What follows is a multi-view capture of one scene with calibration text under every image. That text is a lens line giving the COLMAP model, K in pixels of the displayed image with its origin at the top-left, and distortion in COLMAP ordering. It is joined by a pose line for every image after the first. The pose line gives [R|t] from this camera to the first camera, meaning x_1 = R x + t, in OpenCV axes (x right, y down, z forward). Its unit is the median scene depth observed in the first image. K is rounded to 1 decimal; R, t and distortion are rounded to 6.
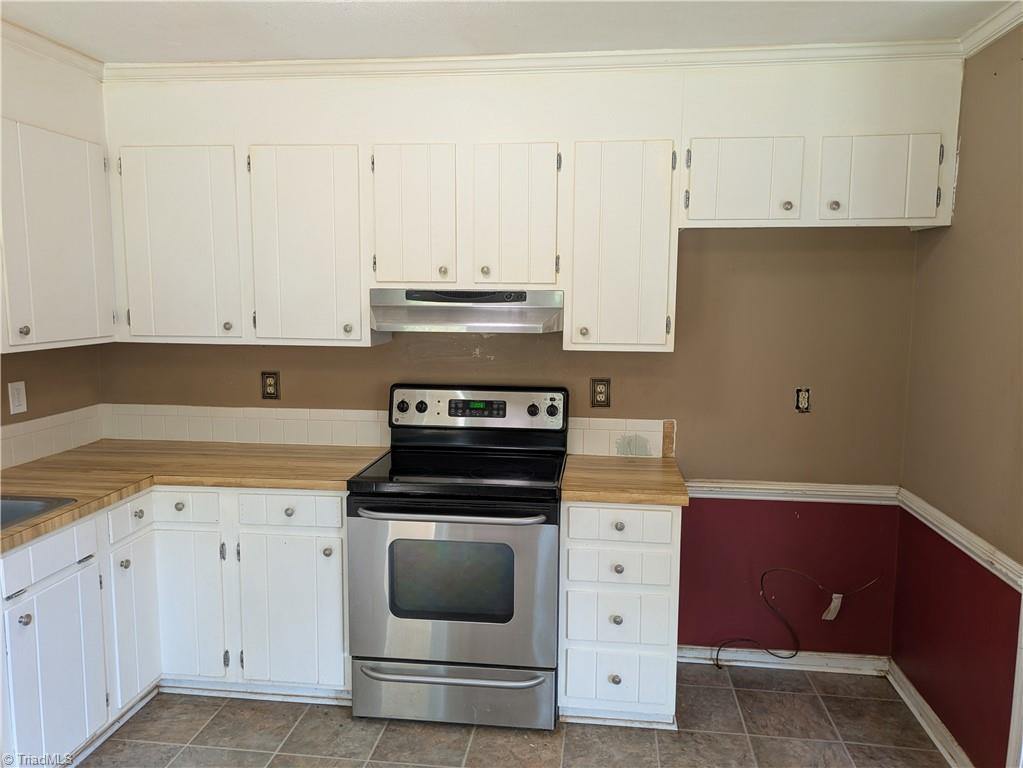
lens RADIAL K [[749.3, 0, 513.1], [0, 749.3, 386.9], [0, 0, 1]] dist [0.054921, -0.059514]
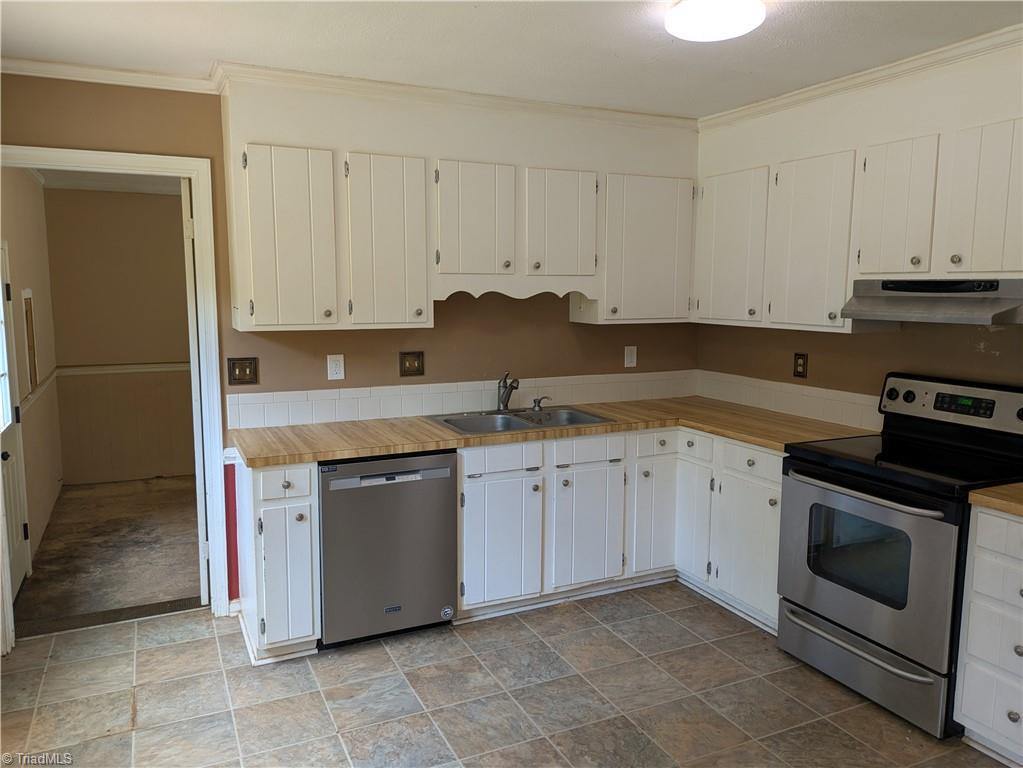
lens RADIAL K [[764.3, 0, 515.5], [0, 764.3, 387.6], [0, 0, 1]] dist [0.056872, -0.059994]
pose [[0.534705, 0.106224, -0.838336, 0.508426], [-0.105849, 0.992674, 0.058267, 0.010948], [0.838384, 0.057581, 0.542031, -0.007630]]
